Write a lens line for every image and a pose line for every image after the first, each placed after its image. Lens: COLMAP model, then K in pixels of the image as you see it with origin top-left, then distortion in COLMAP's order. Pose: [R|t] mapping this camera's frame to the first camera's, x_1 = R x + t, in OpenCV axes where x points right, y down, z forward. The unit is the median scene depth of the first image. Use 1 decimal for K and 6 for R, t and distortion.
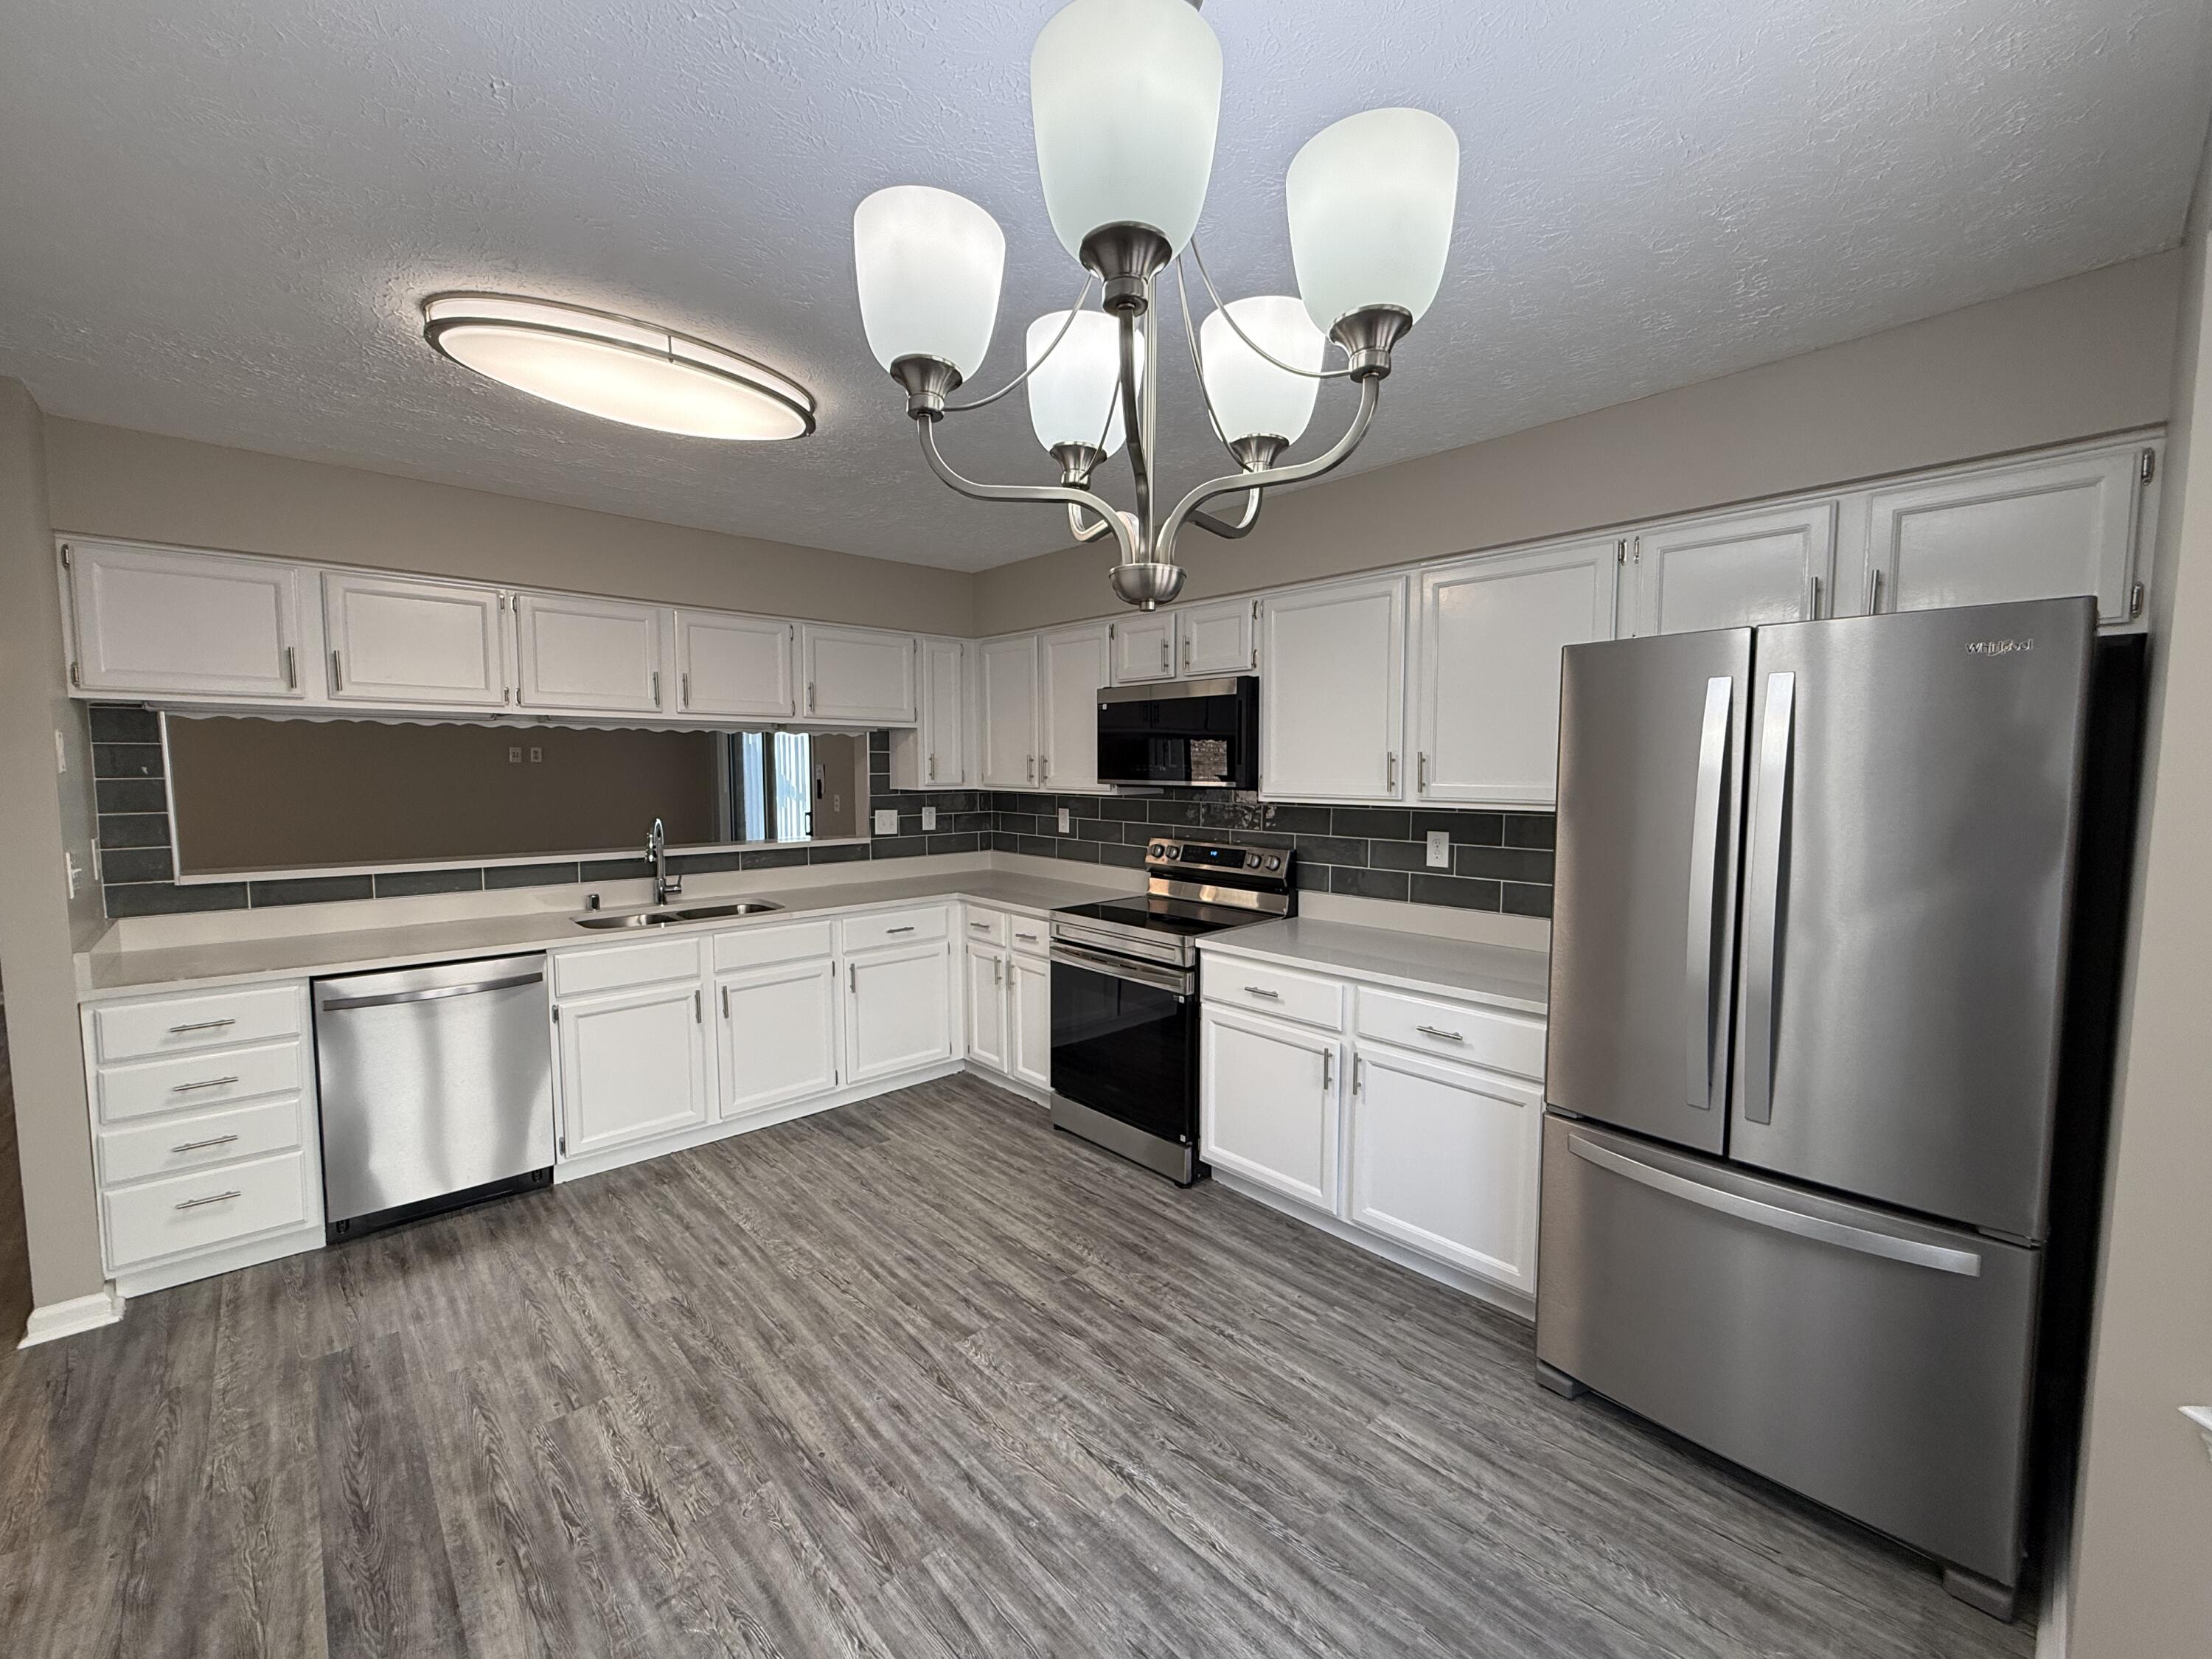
lens RADIAL K [[899.5, 0, 1107.1], [0, 899.5, 828.9], [0, 0, 1]] dist [0.000758, -0.000342]
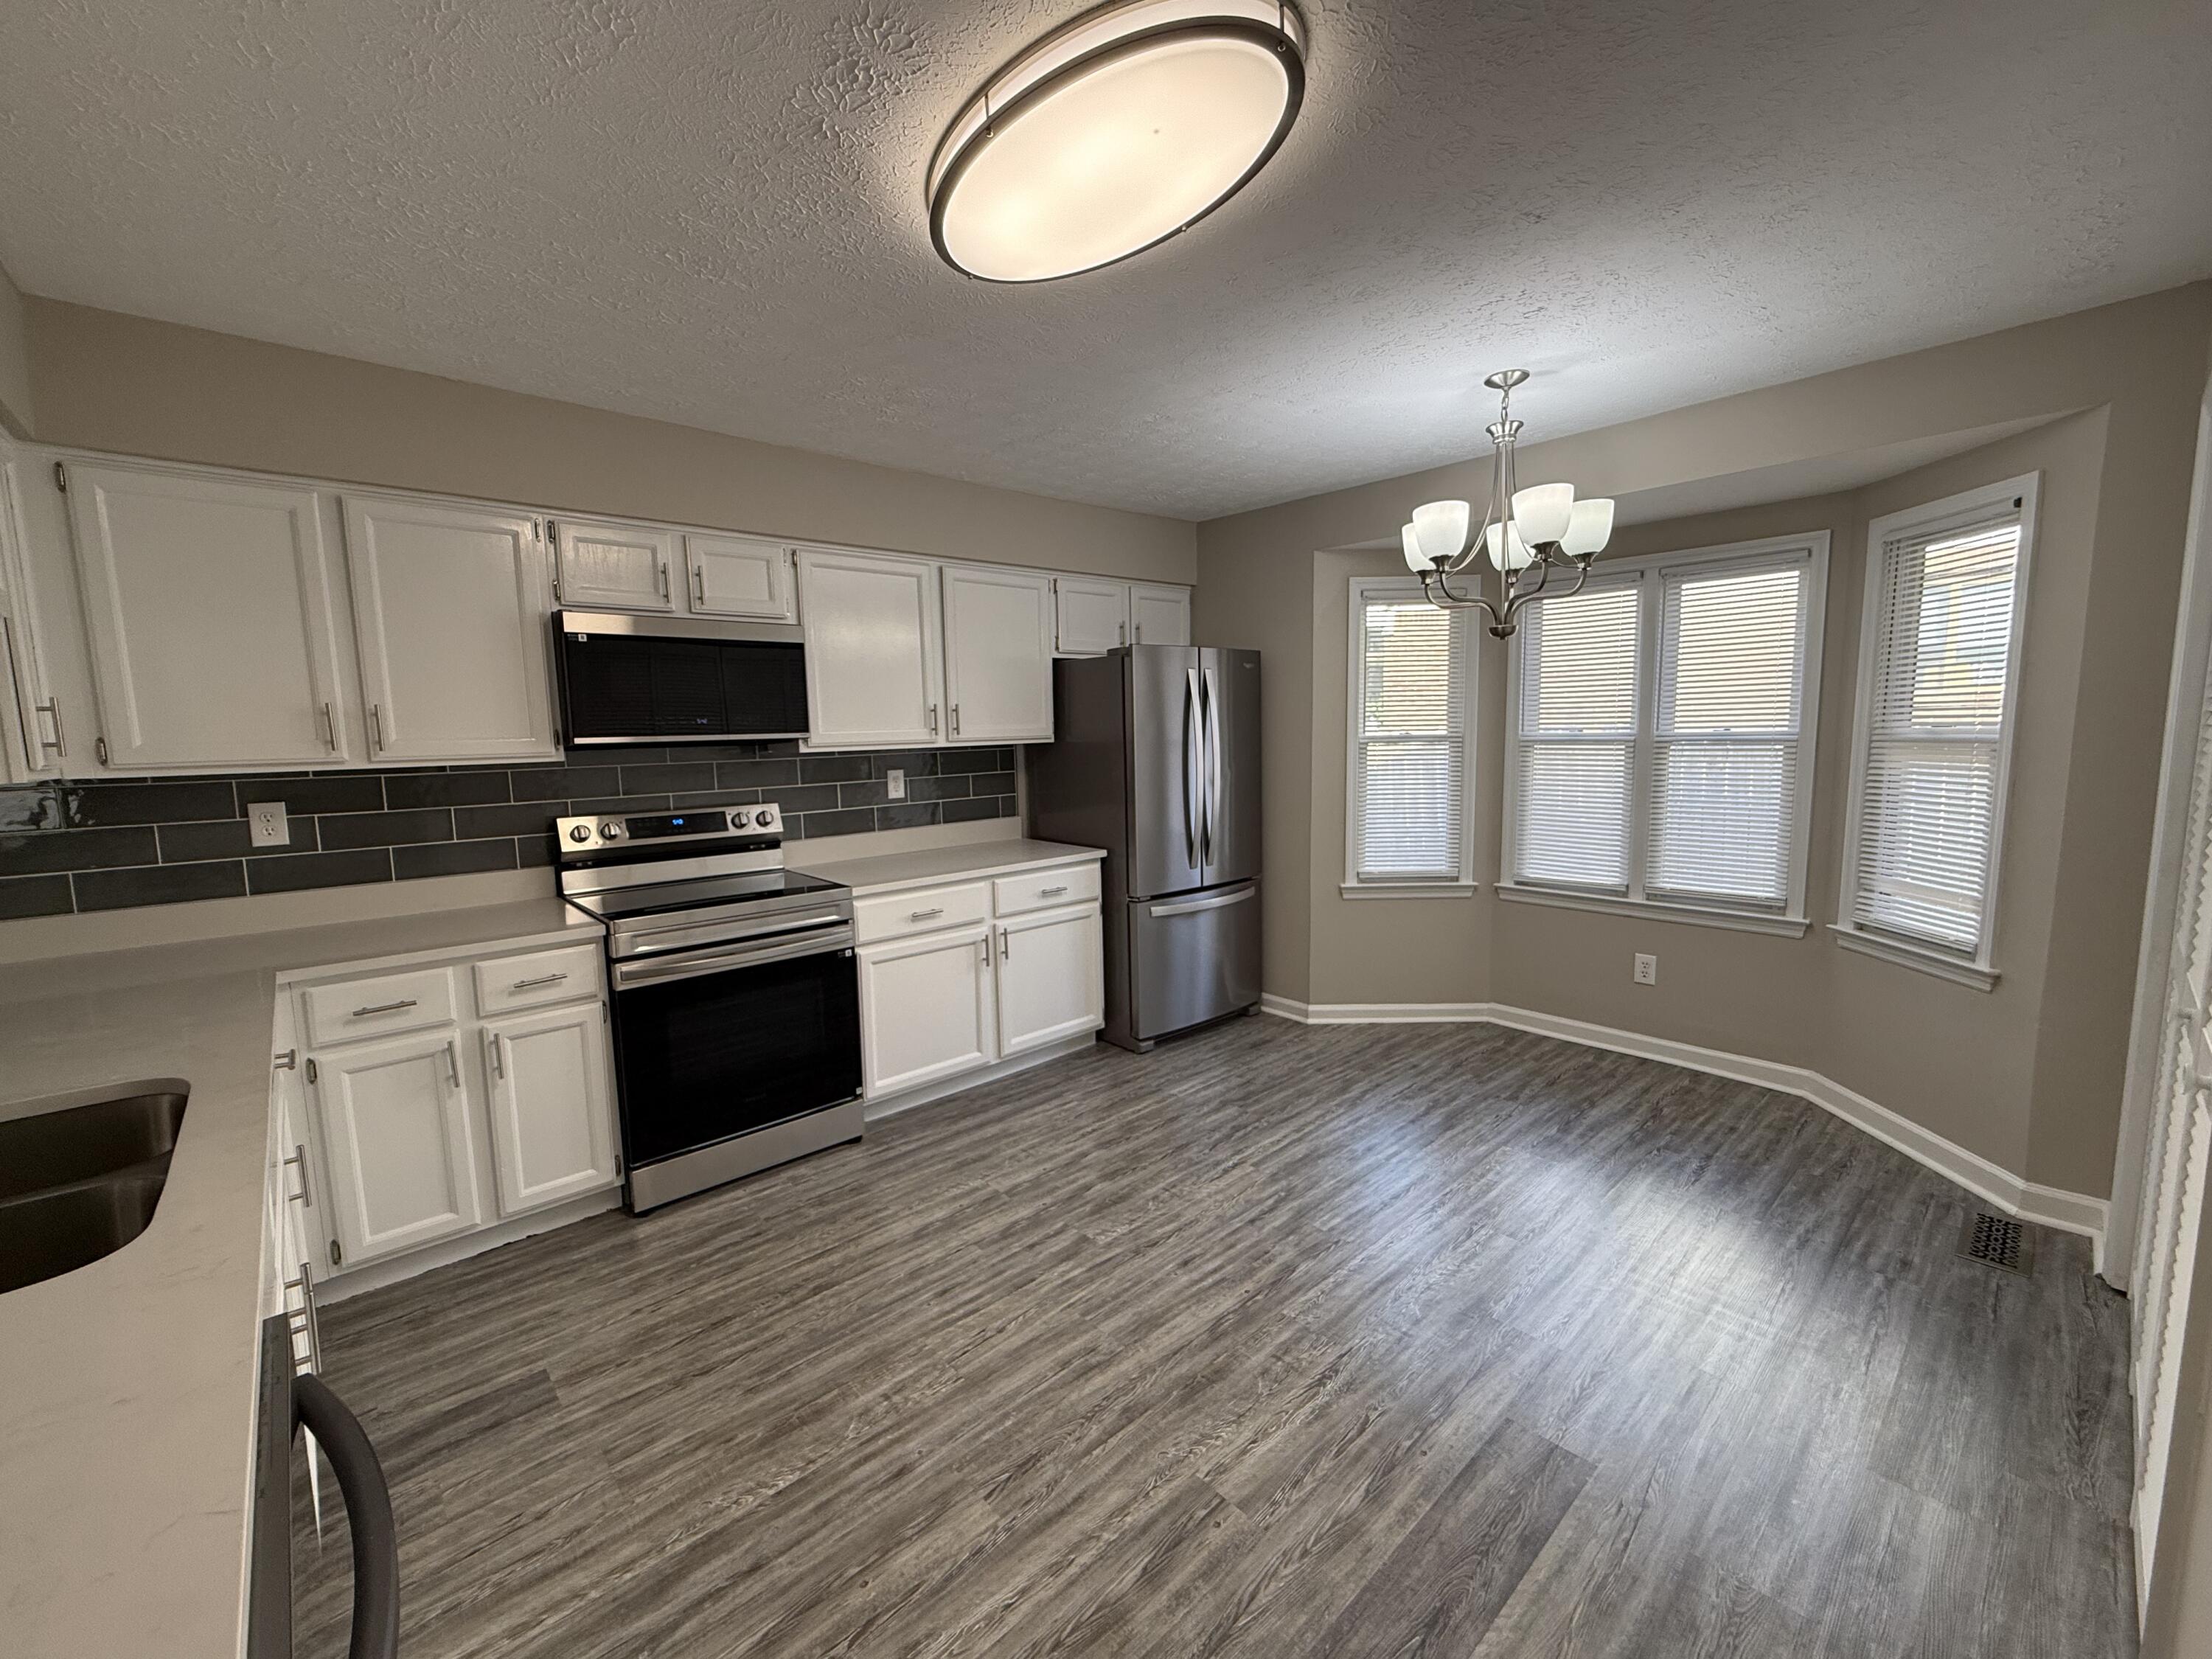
lens RADIAL K [[899.5, 0, 1107.0], [0, 899.5, 832.0], [0, 0, 1]] dist [0.000758, -0.000342]
pose [[0.007817, -0.117646, 0.993025, -1.120552], [0.095362, 0.988617, 0.116373, -0.037052], [-0.995412, 0.093787, 0.018947, 0.879238]]
